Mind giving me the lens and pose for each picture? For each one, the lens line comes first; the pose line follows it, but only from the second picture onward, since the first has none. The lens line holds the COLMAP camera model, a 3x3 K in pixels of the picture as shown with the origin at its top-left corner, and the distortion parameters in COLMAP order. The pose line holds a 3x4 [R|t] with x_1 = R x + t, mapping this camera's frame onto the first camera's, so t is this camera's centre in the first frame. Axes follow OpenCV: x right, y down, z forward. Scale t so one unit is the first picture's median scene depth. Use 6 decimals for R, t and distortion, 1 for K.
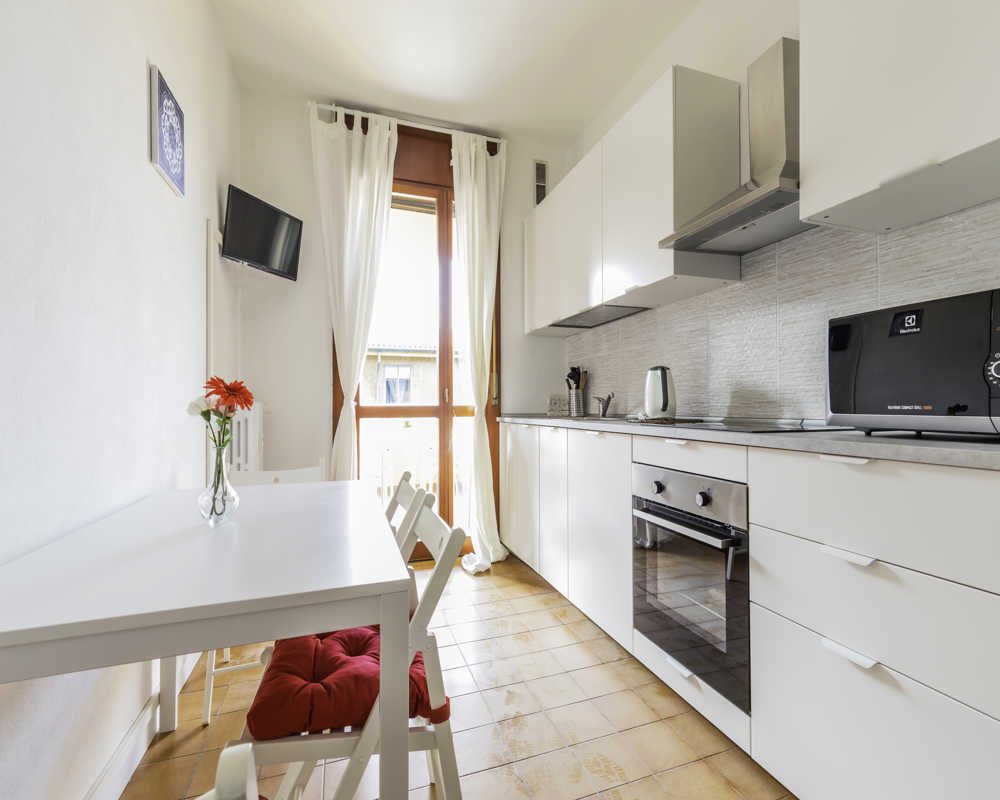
lens RADIAL K [[456.8, 0, 500.0], [0, 456.8, 400.0], [0, 0, 1]] dist [0.002780, 0.000058]
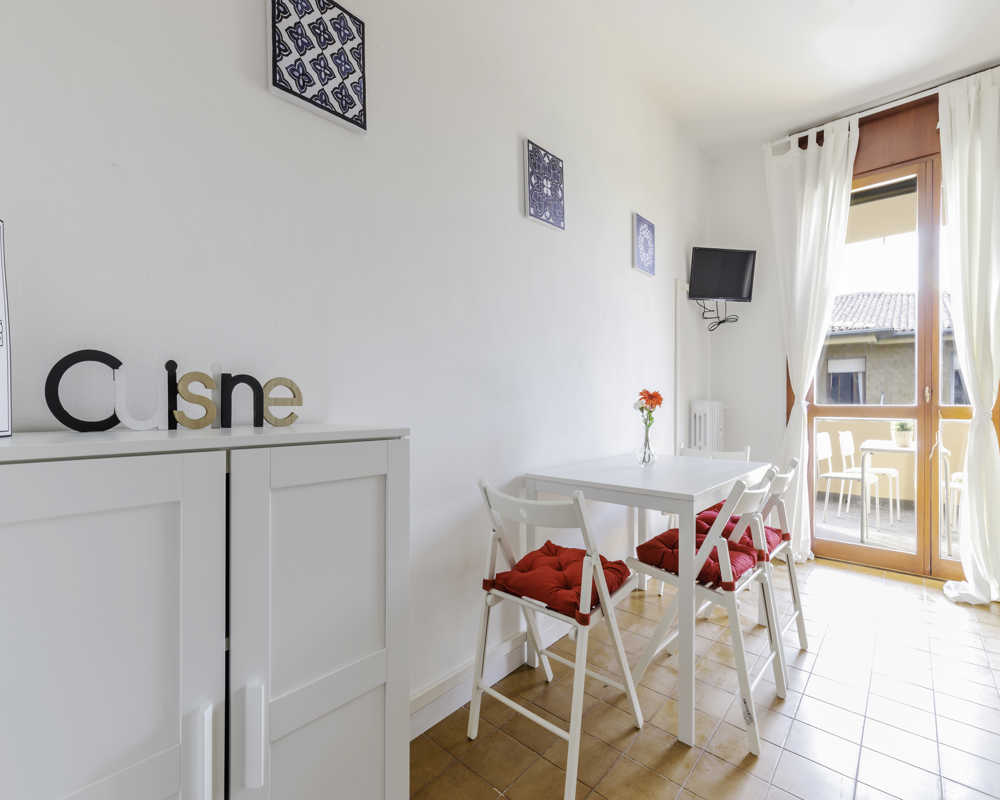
lens RADIAL K [[463.2, 0, 501.9], [0, 463.2, 408.3], [0, 0, 1]] dist [-0.001795, -0.000184]
pose [[0.492805, 0.013130, -0.870041, 0.291644], [0.005757, 0.999815, 0.018349, -0.004476], [0.870121, -0.014052, 0.492638, -0.176945]]
